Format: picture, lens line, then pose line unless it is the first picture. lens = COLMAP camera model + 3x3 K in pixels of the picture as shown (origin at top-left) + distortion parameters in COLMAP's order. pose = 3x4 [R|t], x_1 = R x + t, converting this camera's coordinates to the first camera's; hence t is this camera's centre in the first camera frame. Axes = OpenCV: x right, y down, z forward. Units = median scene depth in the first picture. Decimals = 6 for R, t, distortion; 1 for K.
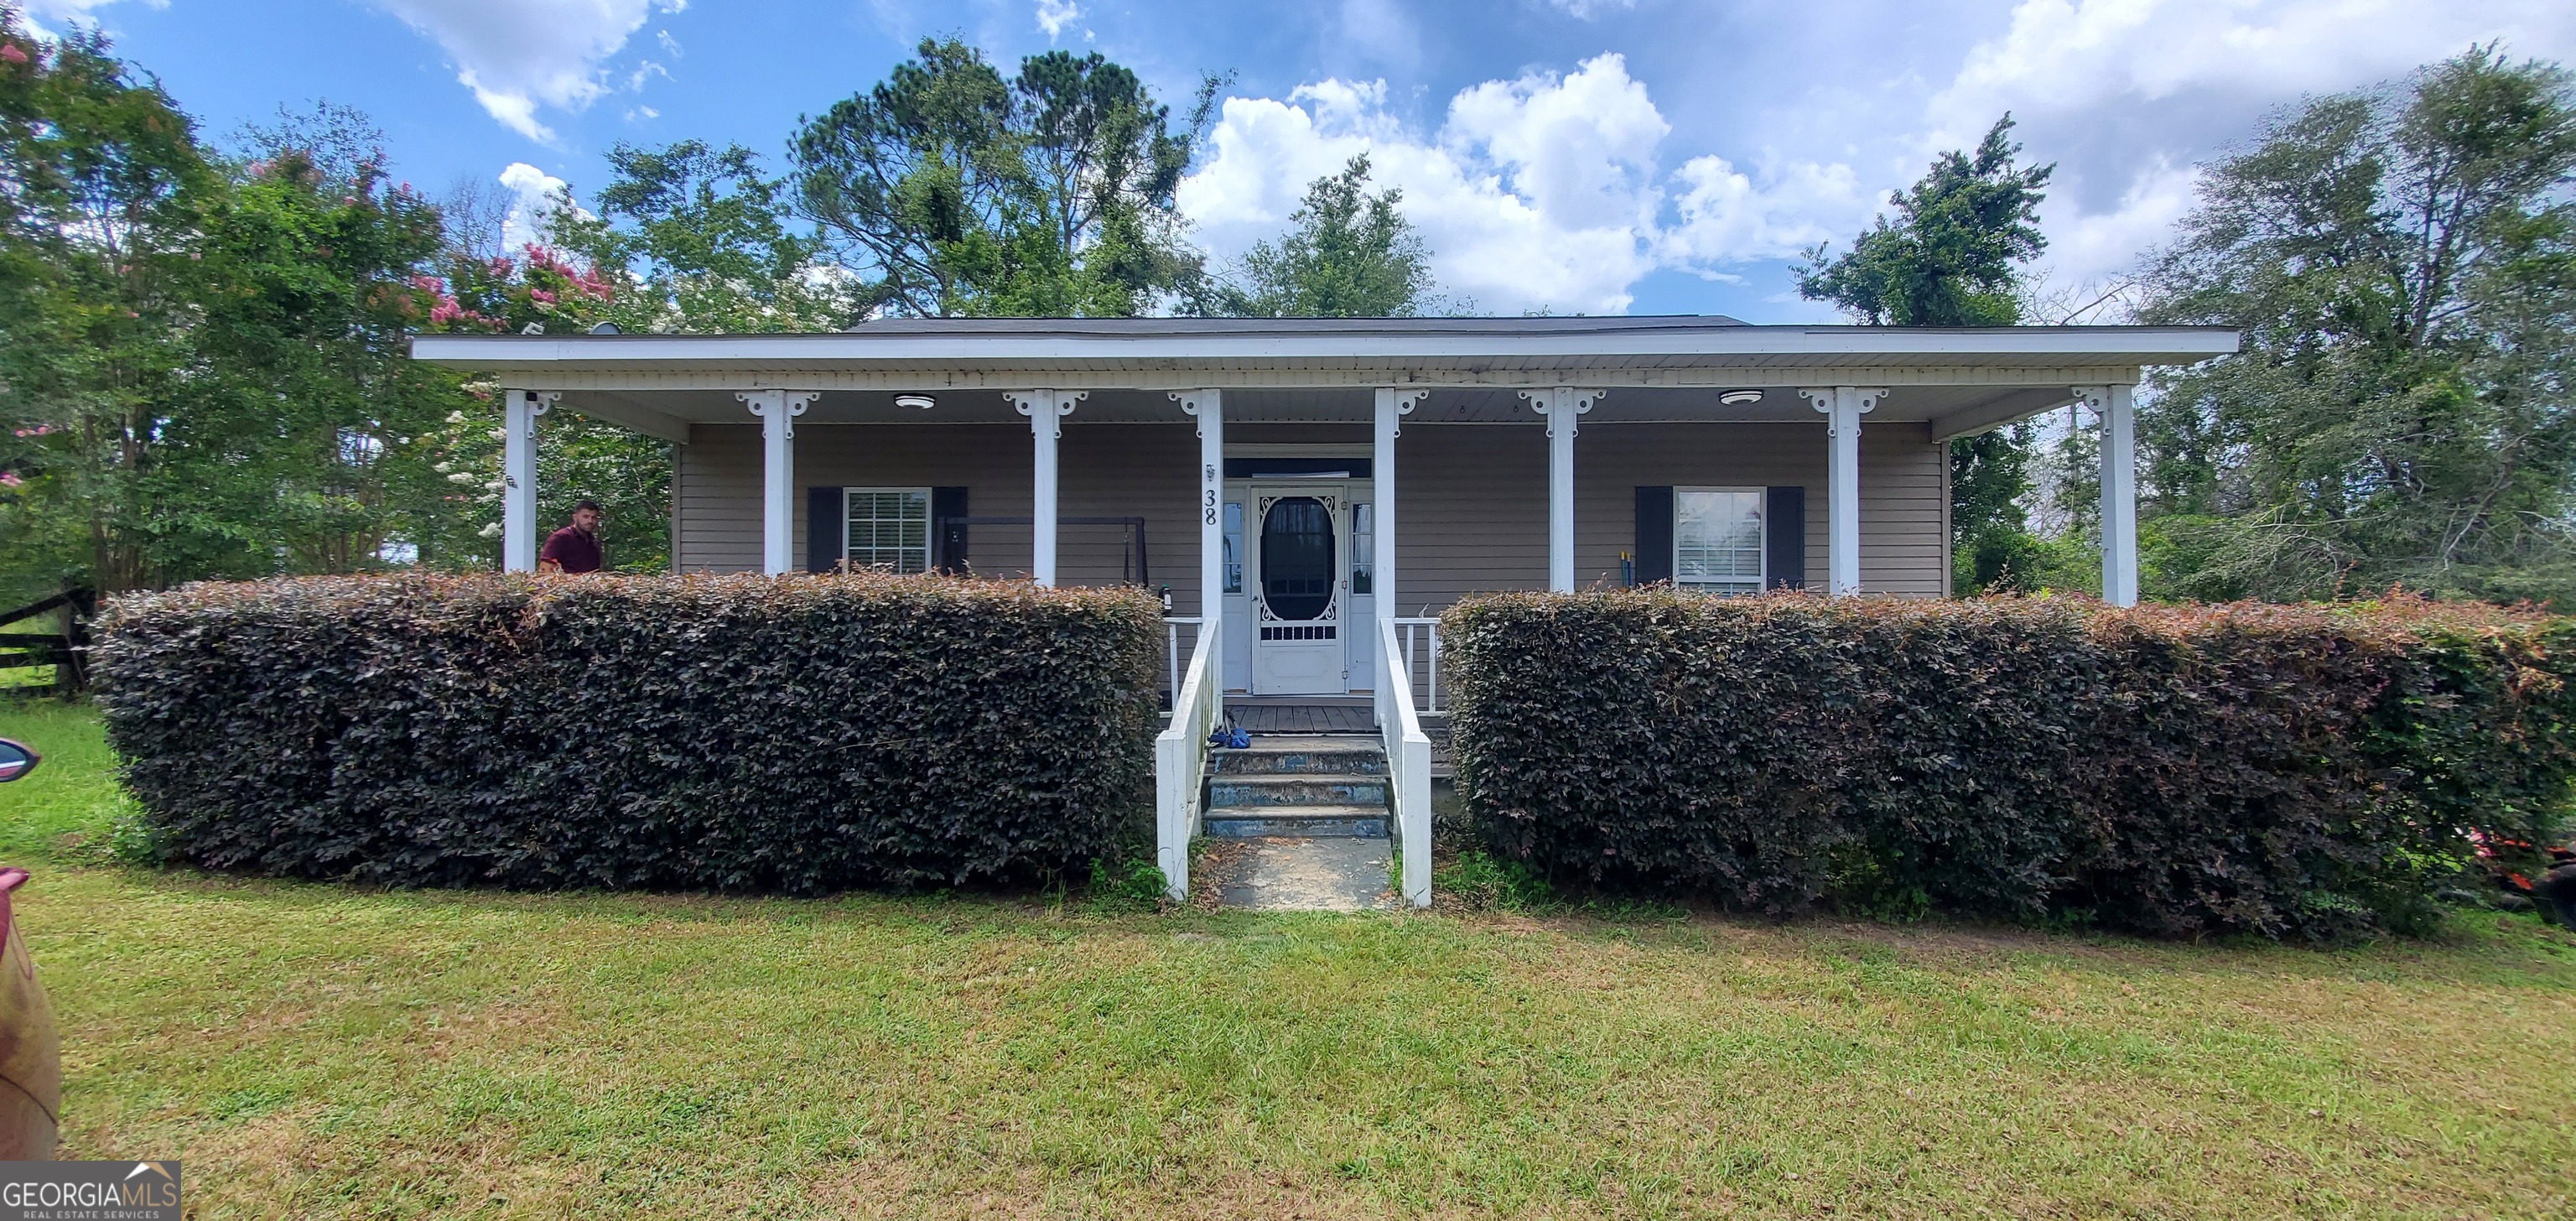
lens RADIAL K [[1016.9, 0, 1288.0], [0, 1016.9, 610.5], [0, 0, 1]] dist [-0.000857, -0.000594]
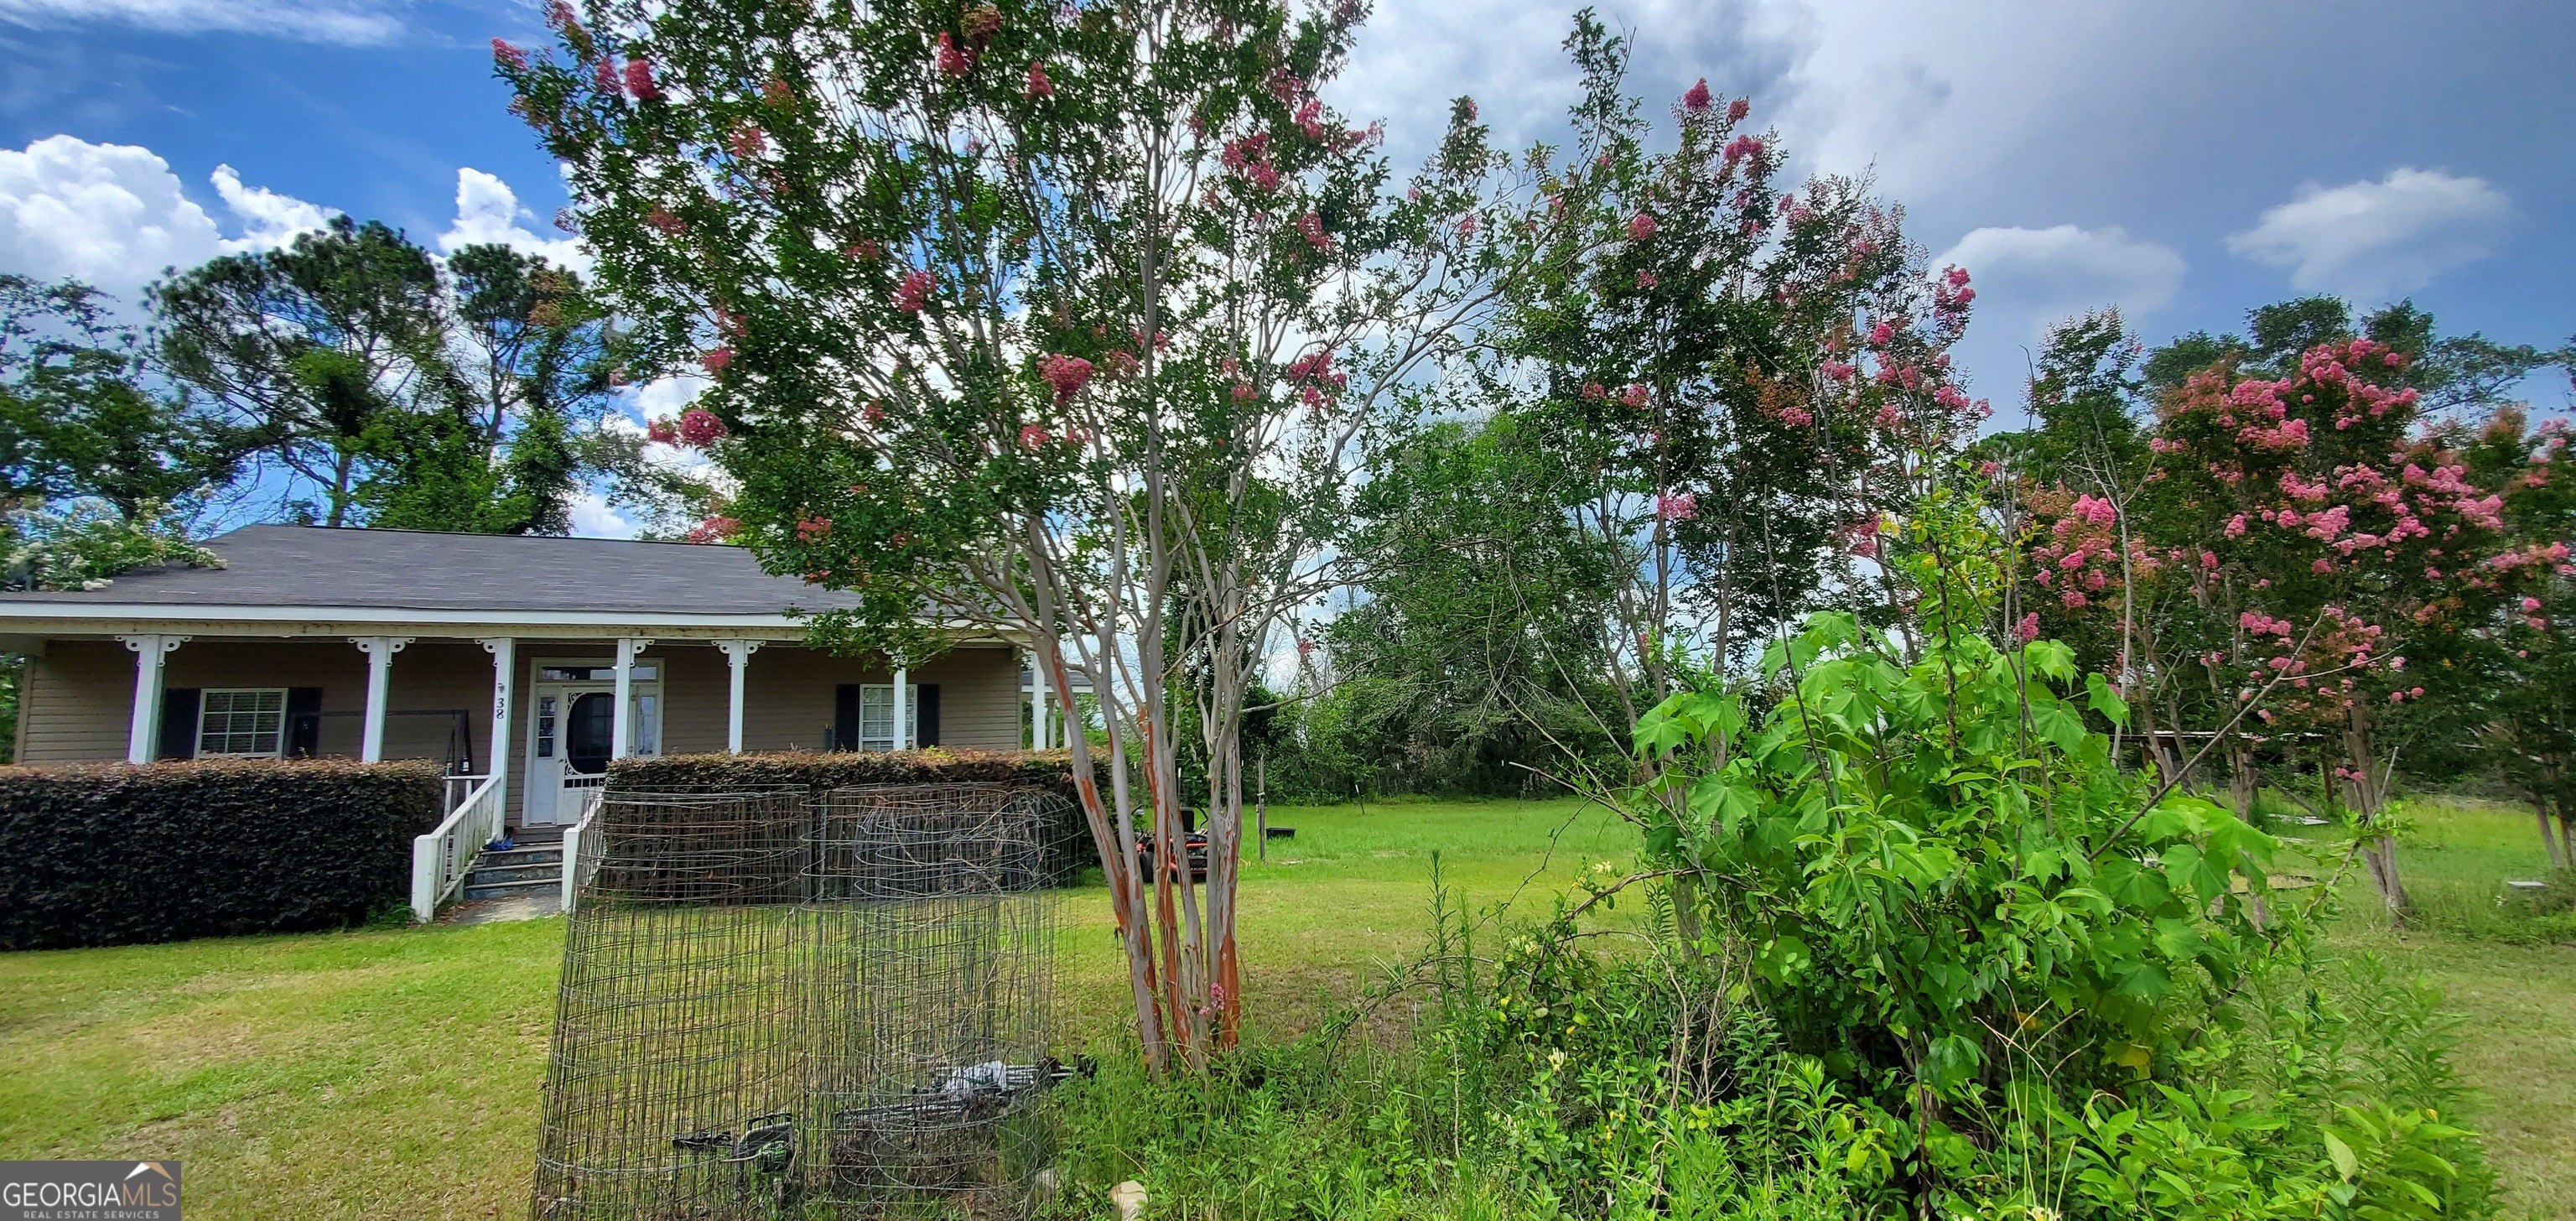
lens RADIAL K [[1016.9, 0, 1288.0], [0, 1016.9, 610.5], [0, 0, 1]] dist [-0.000857, -0.000594]
pose [[0.911312, 0.019905, 0.411235, 0.423404], [0.036178, 0.991096, -0.128142, 0.000103], [-0.410124, 0.131655, 0.902477, -1.086376]]
